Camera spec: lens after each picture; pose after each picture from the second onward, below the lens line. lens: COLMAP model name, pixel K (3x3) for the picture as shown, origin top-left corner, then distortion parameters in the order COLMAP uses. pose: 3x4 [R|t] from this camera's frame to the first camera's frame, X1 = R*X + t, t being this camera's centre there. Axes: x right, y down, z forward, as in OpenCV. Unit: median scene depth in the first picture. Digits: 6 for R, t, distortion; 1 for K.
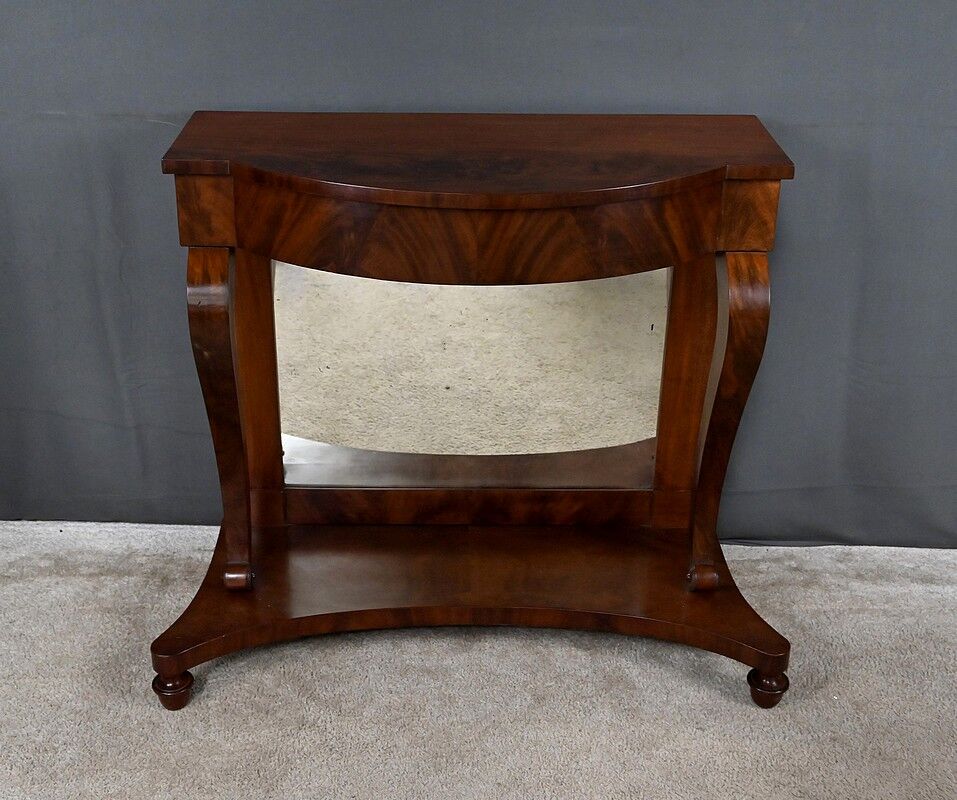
lens RADIAL K [[1327.7, 0, 435.5], [0, 1327.7, 410.2], [0, 0, 1]] dist [-0.013682, 0.000000]
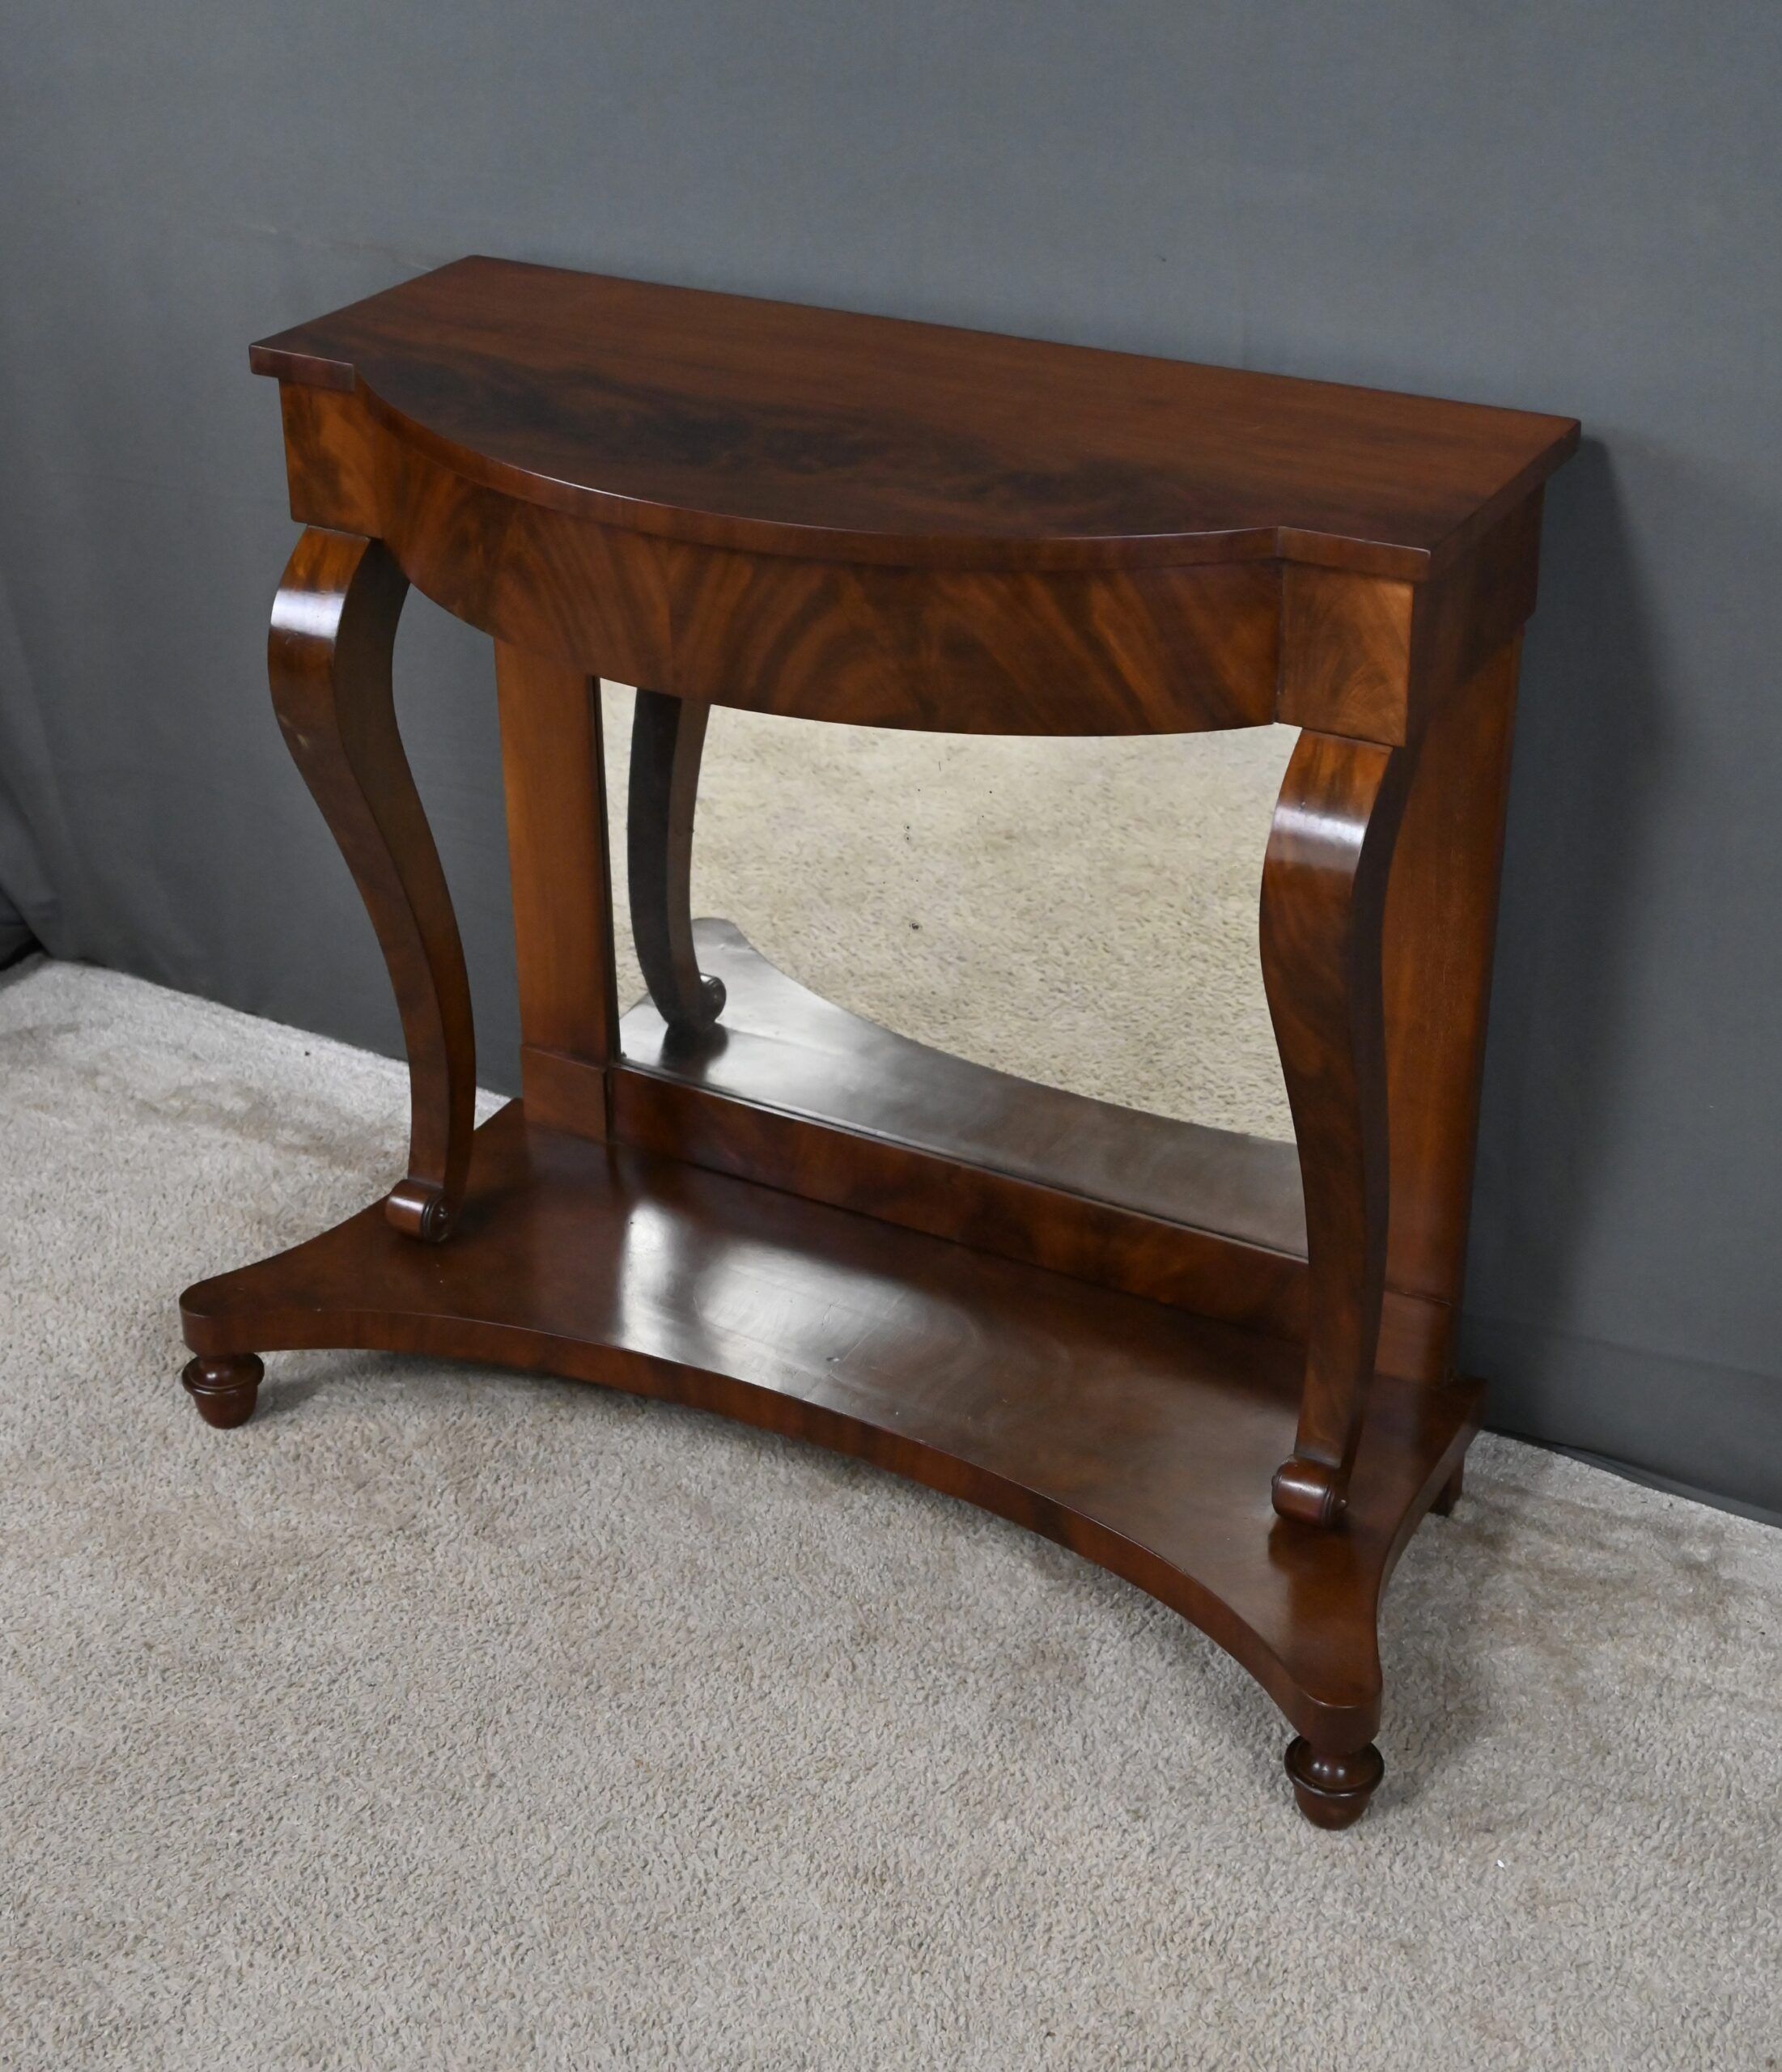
lens RADIAL K [[3346.6, 0, 837.4], [0, 3346.6, 982.2], [0, 0, 1]] dist [0.015800, 0.000000]
pose [[0.849174, 0.217564, -0.481216, 0.571517], [-0.209527, 0.975210, 0.071164, -0.077851], [0.484769, 0.040397, 0.873709, -0.004761]]
